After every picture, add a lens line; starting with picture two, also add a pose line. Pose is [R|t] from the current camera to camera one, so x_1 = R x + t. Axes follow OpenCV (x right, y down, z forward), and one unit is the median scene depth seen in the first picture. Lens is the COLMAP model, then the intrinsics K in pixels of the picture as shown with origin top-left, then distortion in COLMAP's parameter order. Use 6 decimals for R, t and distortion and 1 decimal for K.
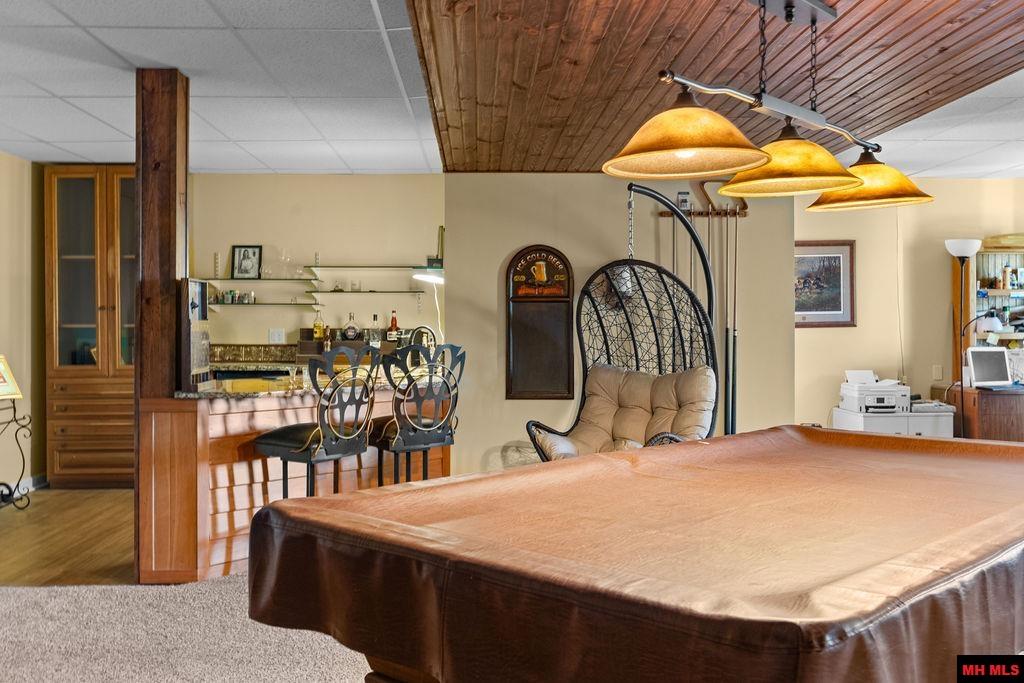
lens RADIAL K [[1016.9, 0, 511.5], [0, 1016.9, 337.7], [0, 0, 1]] dist [0.047674, 0.000000]
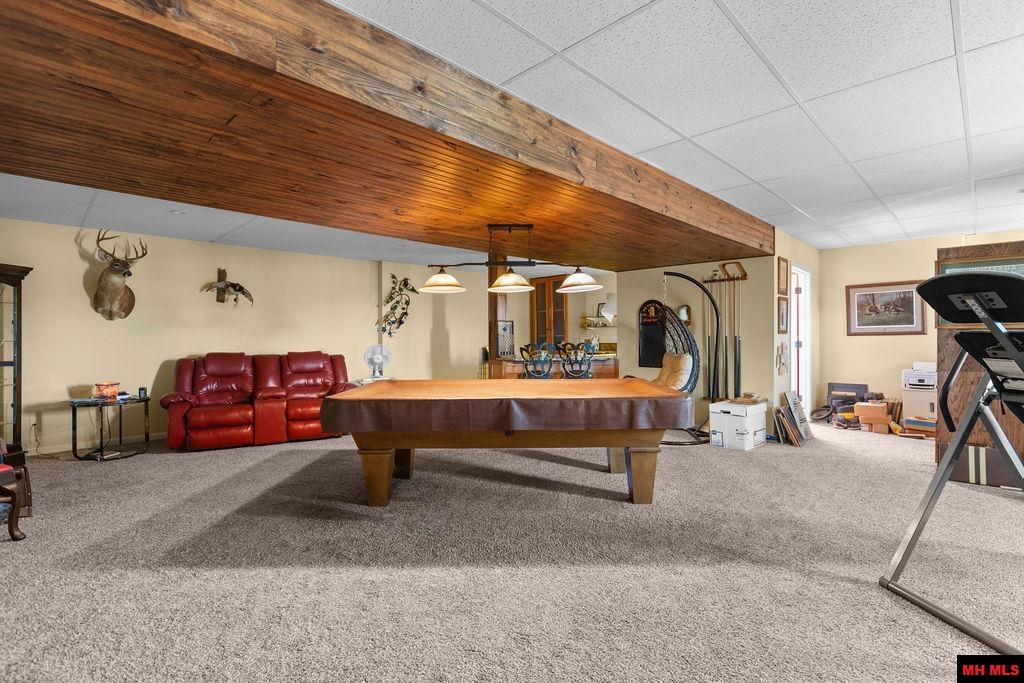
lens RADIAL K [[483.5, 0, 515.9], [0, 483.5, 338.1], [0, 0, 1]] dist [0.000441, 0.001032]
pose [[0.700330, 0.000156, -0.713819, 0.584527], [-0.002991, 0.999992, -0.002716, -0.001621], [0.713813, 0.004037, 0.700325, 0.025135]]
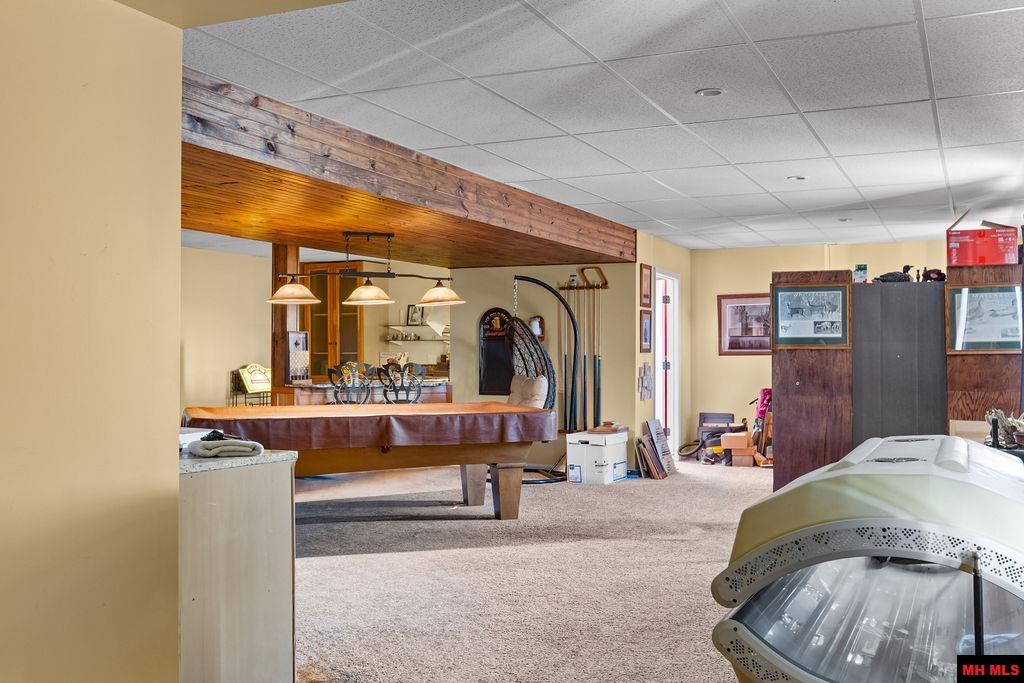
lens RADIAL K [[1016.9, 0, 513.8], [0, 1016.9, 342.7], [0, 0, 1]] dist [0.047674, 0.000000]
pose [[0.898677, -0.003290, -0.438599, 0.822746], [-0.005980, 0.999787, -0.019753, 0.003988], [0.438571, 0.020374, 0.898466, -0.565134]]
